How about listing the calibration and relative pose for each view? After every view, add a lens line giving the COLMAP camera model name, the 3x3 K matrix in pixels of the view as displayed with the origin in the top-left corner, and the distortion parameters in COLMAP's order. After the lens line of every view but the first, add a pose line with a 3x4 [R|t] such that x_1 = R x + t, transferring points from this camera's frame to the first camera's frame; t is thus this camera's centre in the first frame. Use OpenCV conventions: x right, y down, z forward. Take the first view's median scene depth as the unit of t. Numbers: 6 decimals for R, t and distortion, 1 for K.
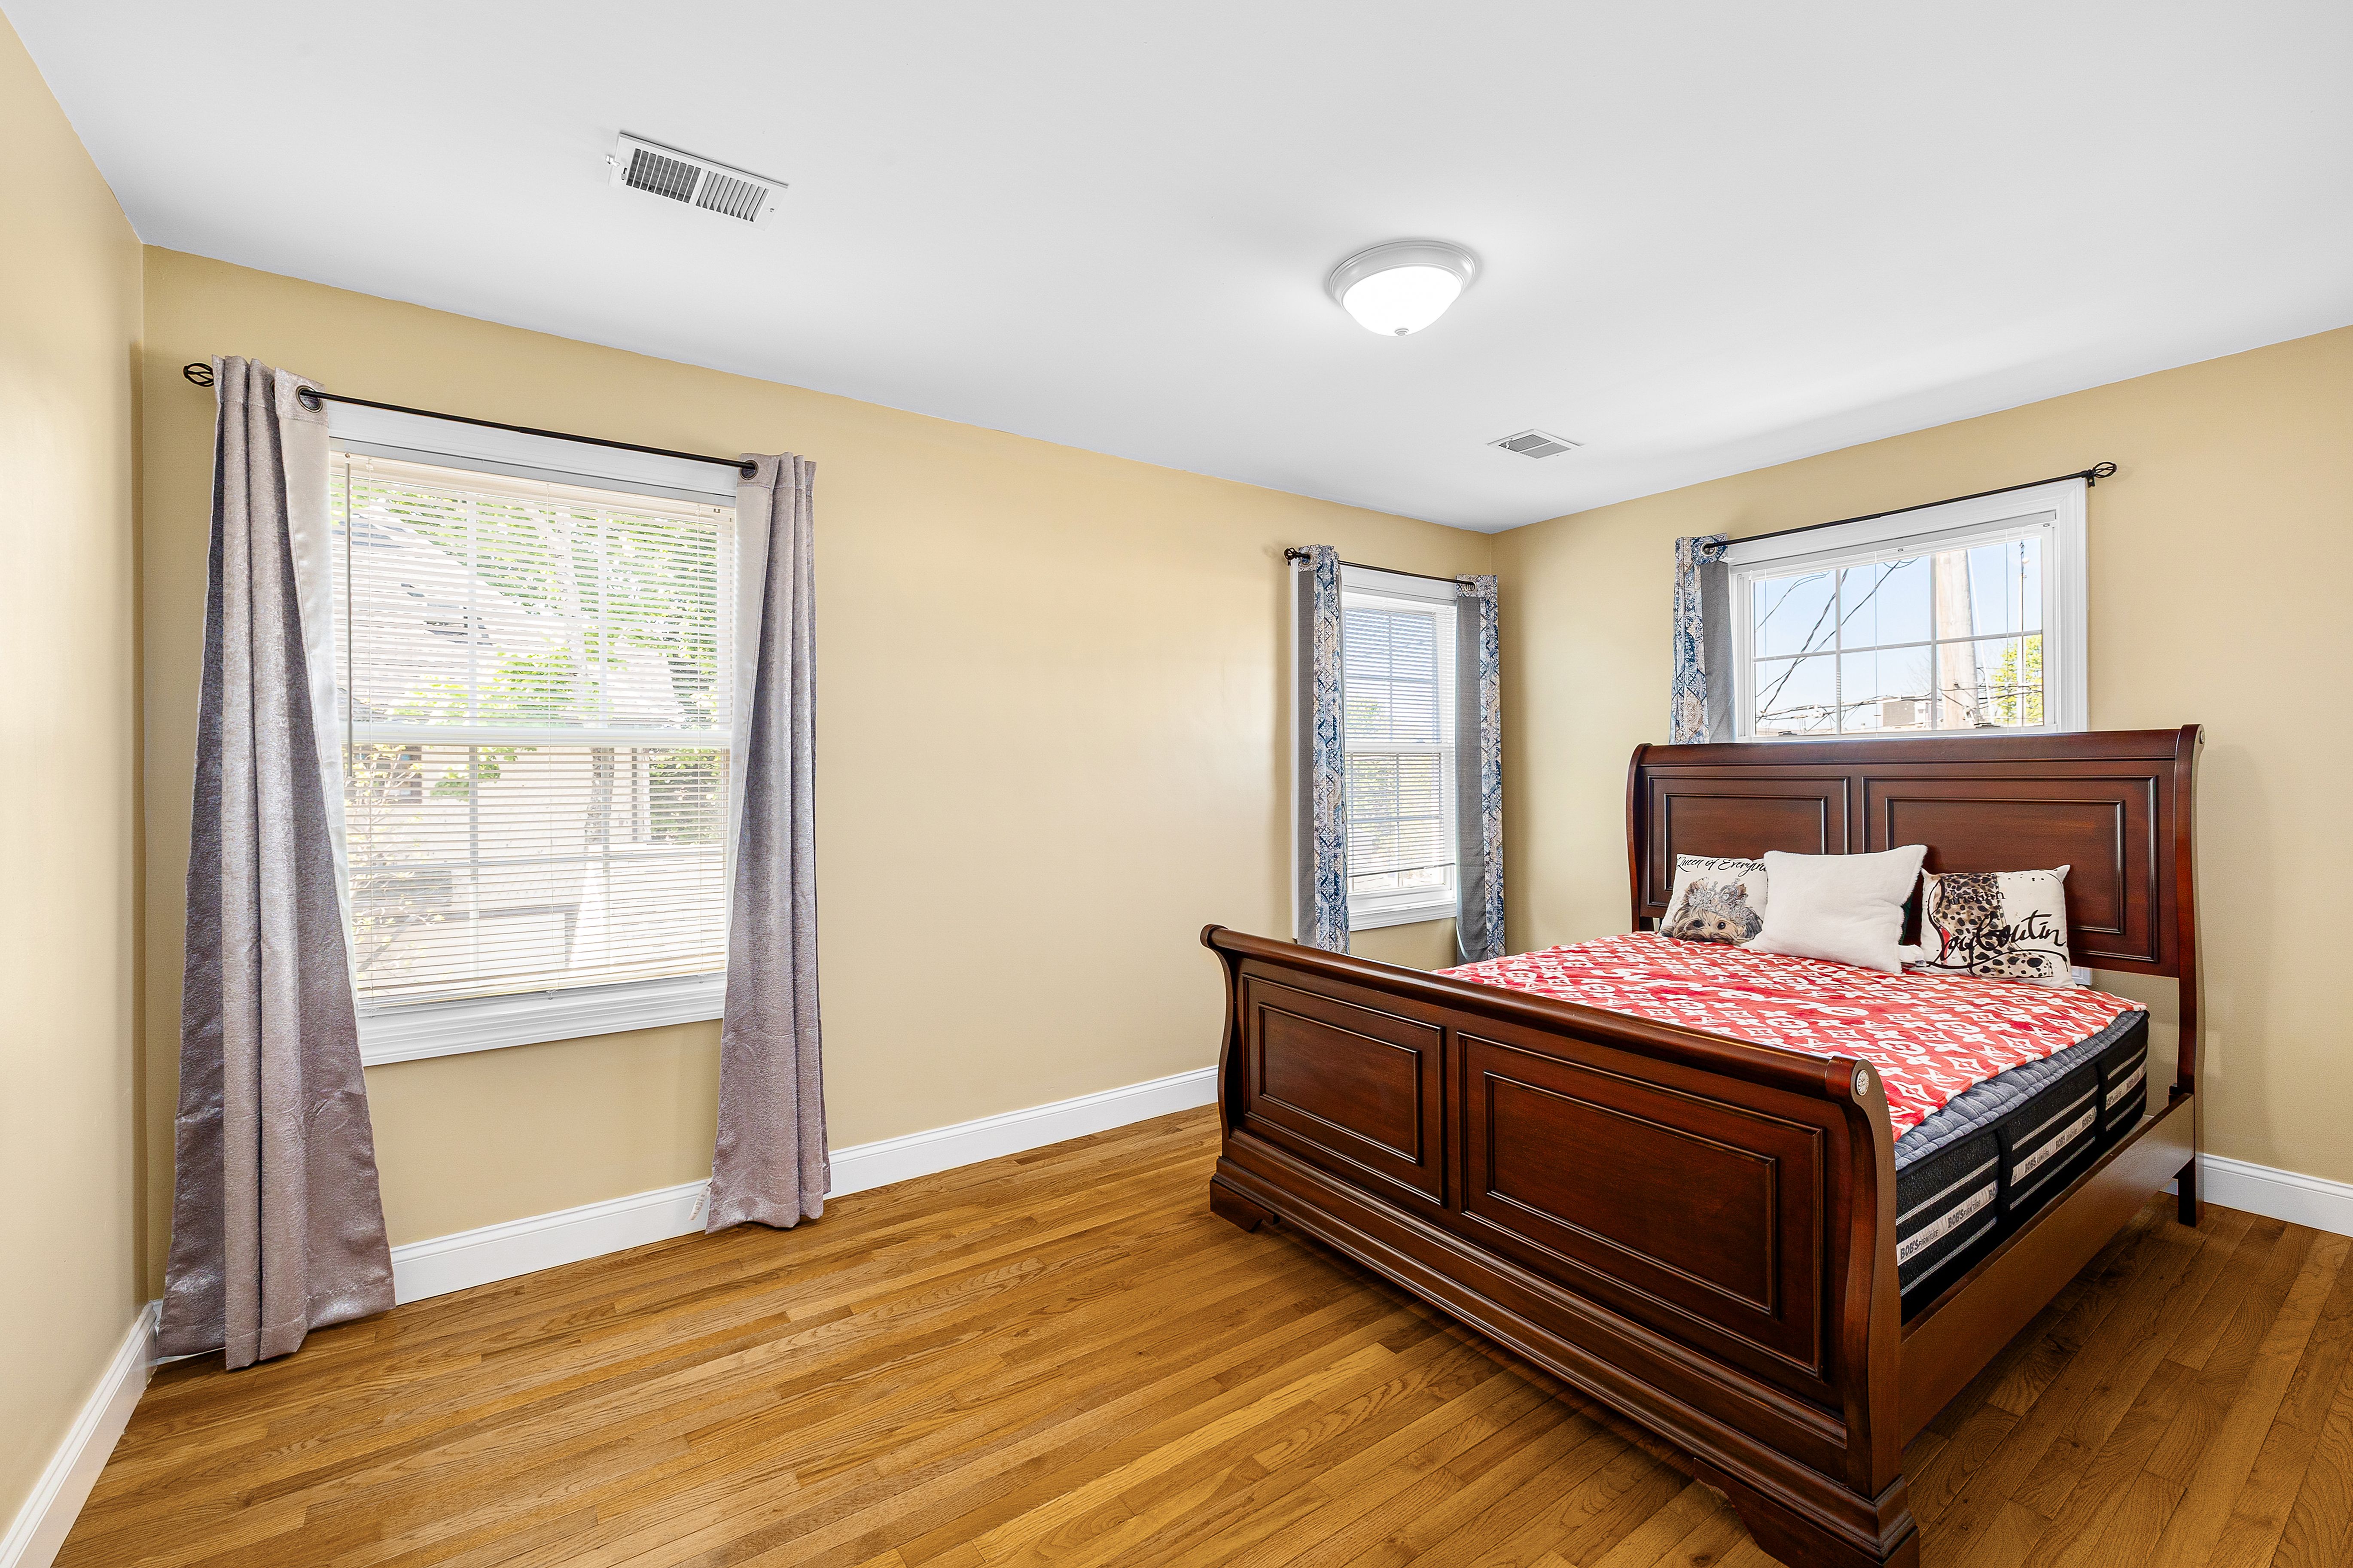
lens RADIAL K [[990.3, 0, 1174.8], [0, 990.3, 778.1], [0, 0, 1]] dist [0.002015, 0.000249]
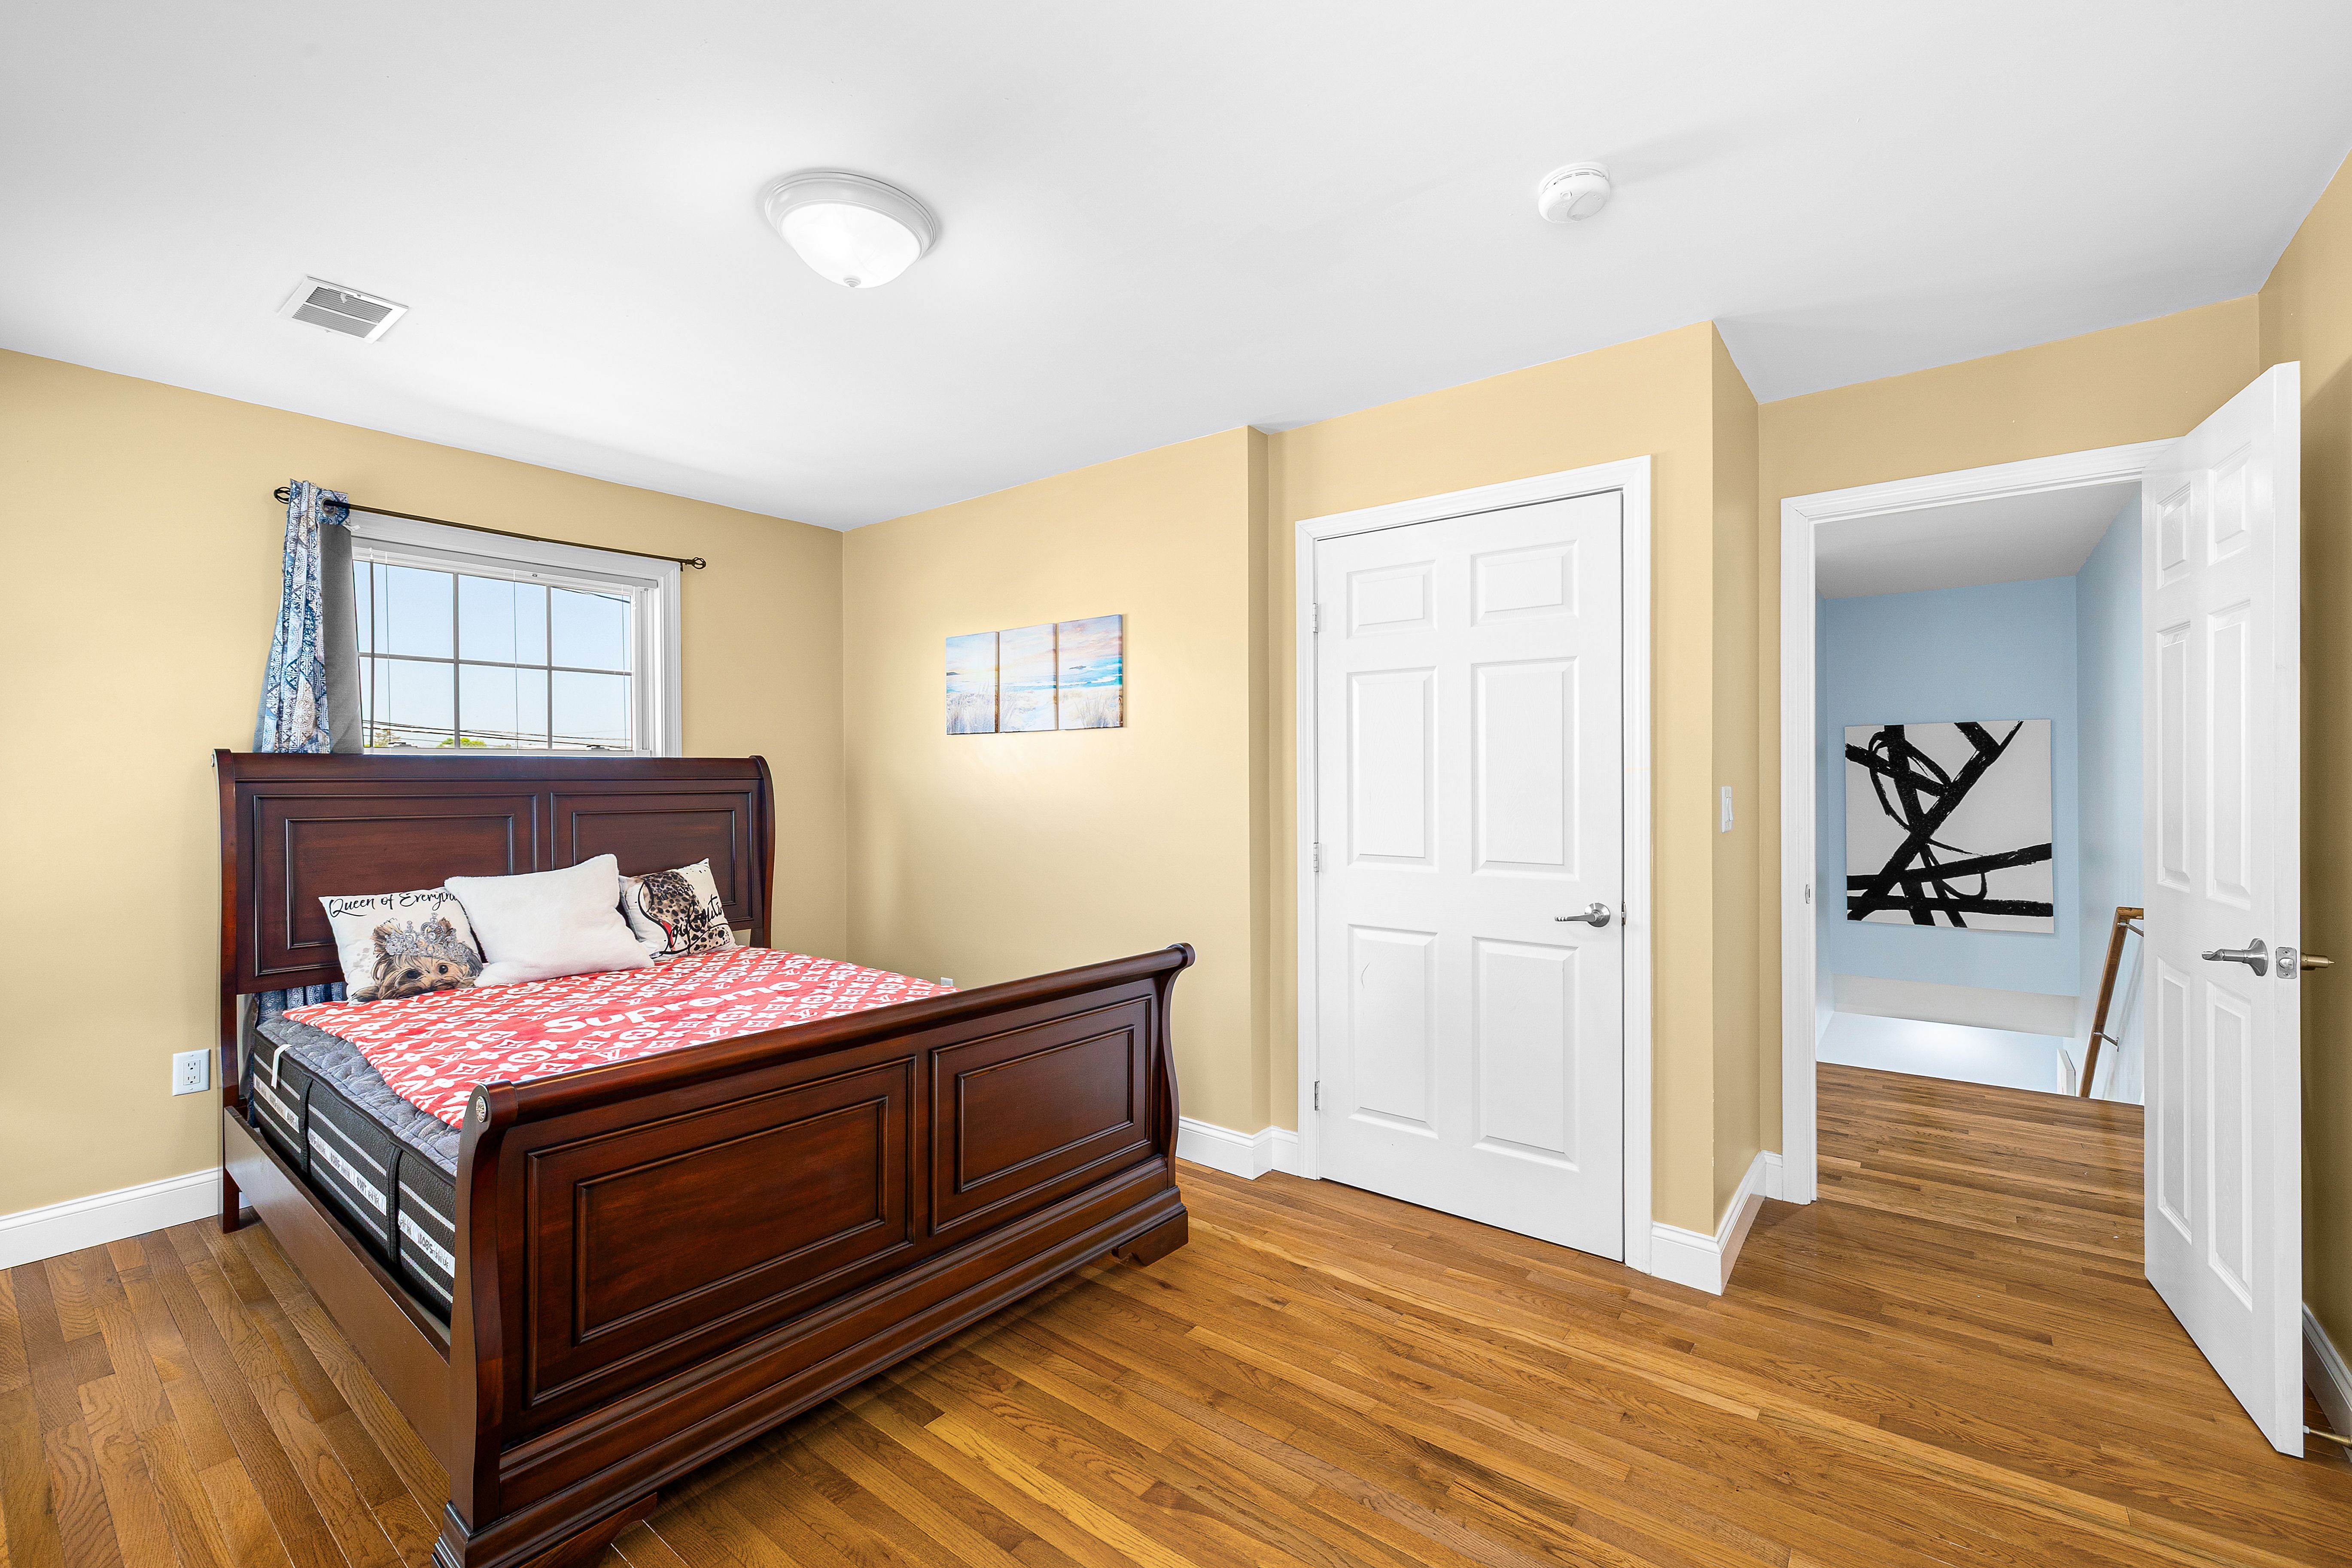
lens RADIAL K [[990.0, 0, 1171.0], [0, 990.0, 780.3], [0, 0, 1]] dist [0.002015, 0.000249]
pose [[-0.276453, 0.005978, 0.961009, -0.531469], [0.008861, 0.999954, -0.003672, -0.006207], [-0.960986, 0.007501, -0.276494, 0.758417]]
